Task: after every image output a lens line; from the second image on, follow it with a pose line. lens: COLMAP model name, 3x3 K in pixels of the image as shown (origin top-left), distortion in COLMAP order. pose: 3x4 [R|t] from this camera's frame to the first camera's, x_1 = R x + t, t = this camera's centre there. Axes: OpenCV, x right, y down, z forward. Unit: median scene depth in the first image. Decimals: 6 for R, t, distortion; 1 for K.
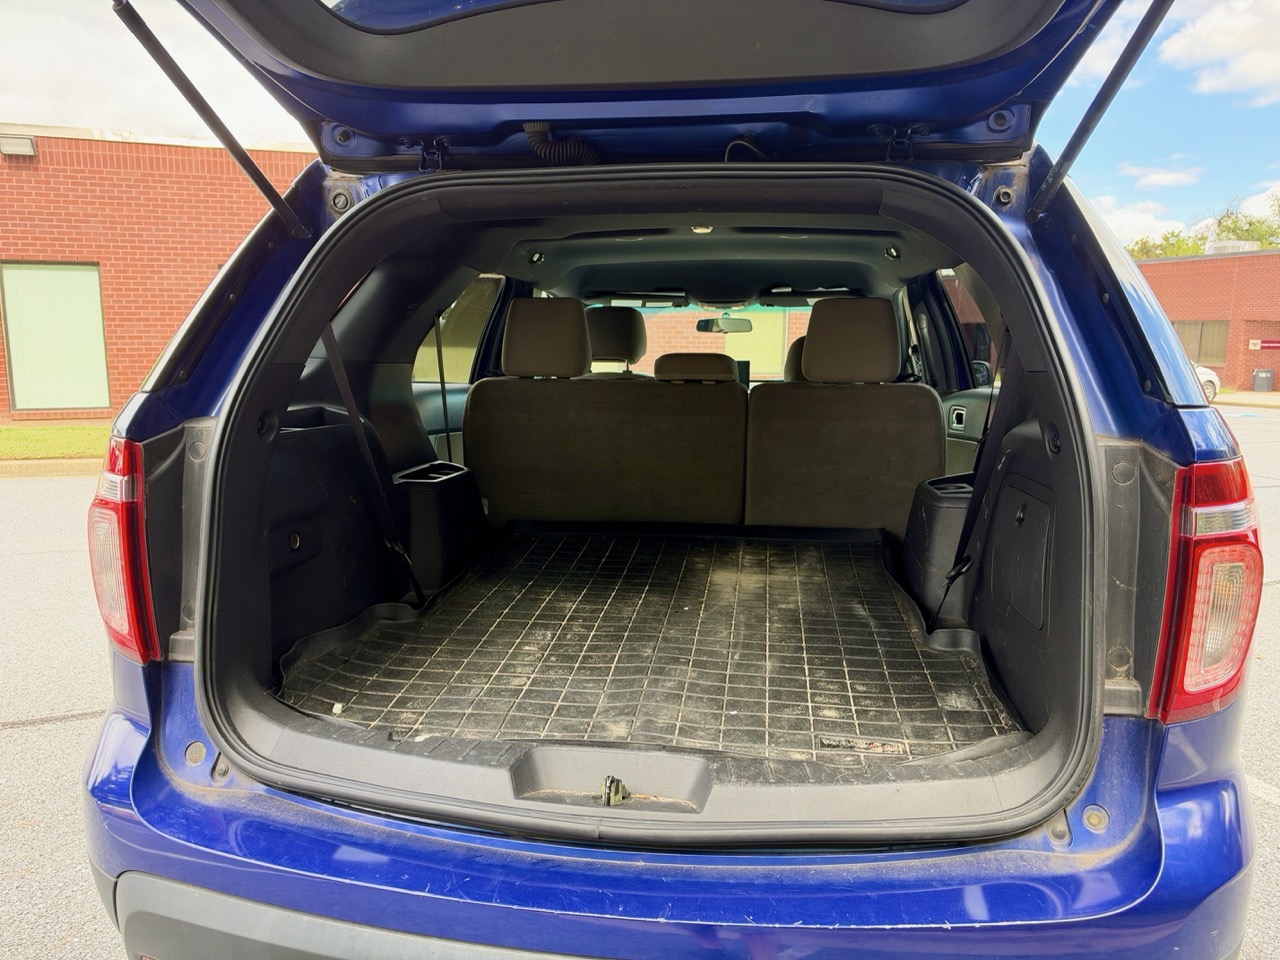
lens RADIAL K [[941.0, 0, 639.3], [0, 941.0, 487.1], [0, 0, 1]] dist [-0.011677, -0.004997]
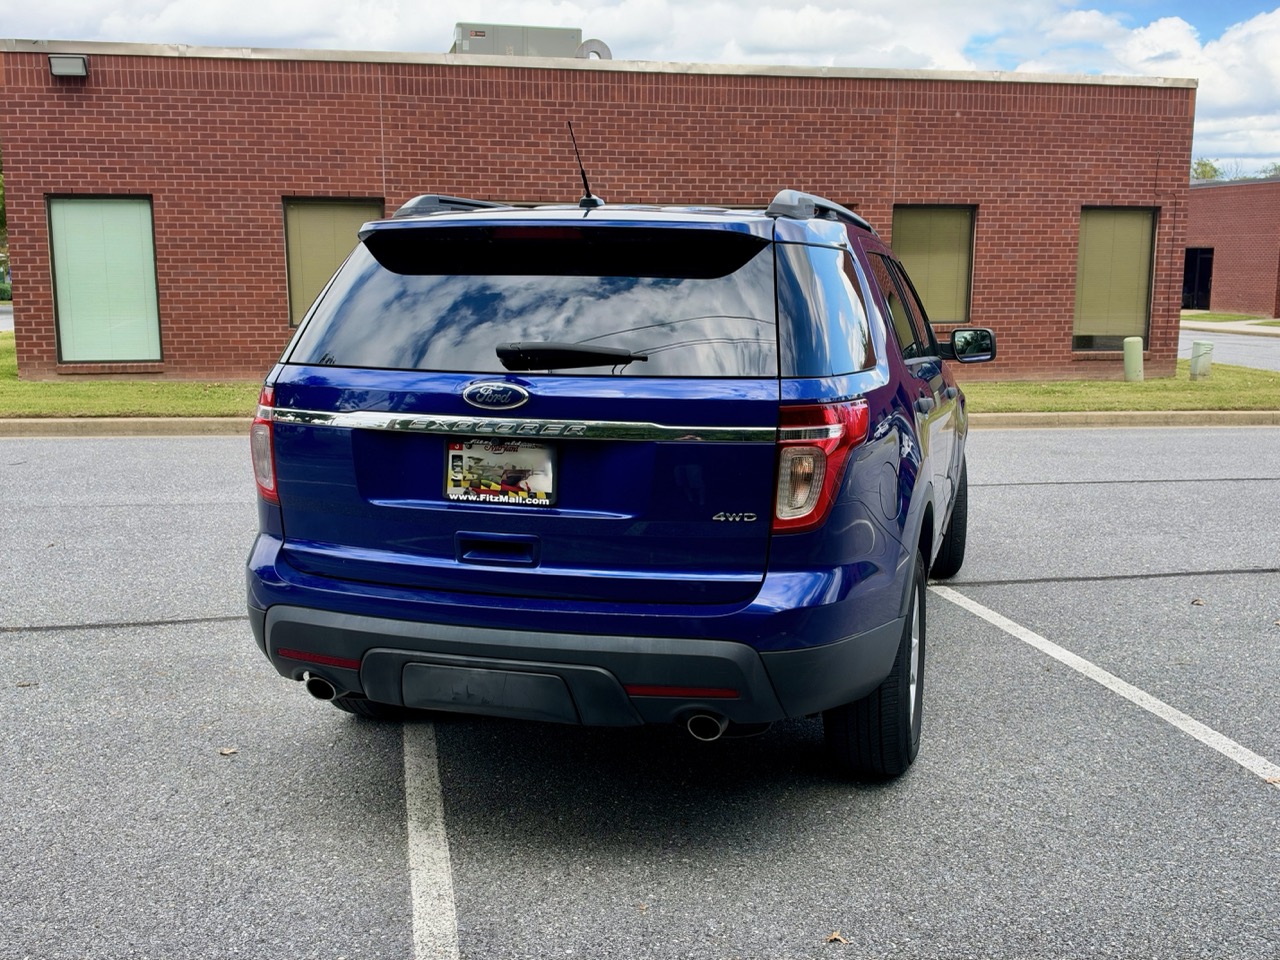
lens RADIAL K [[1285.3, 0, 646.8], [0, 1285.3, 486.2], [0, 0, 1]] dist [0.240687, -0.642381]
pose [[0.989946, 0.019310, -0.140119, 0.059600], [-0.017893, 0.999775, 0.011371, 0.010428], [0.140308, -0.008750, 0.990069, -0.155909]]
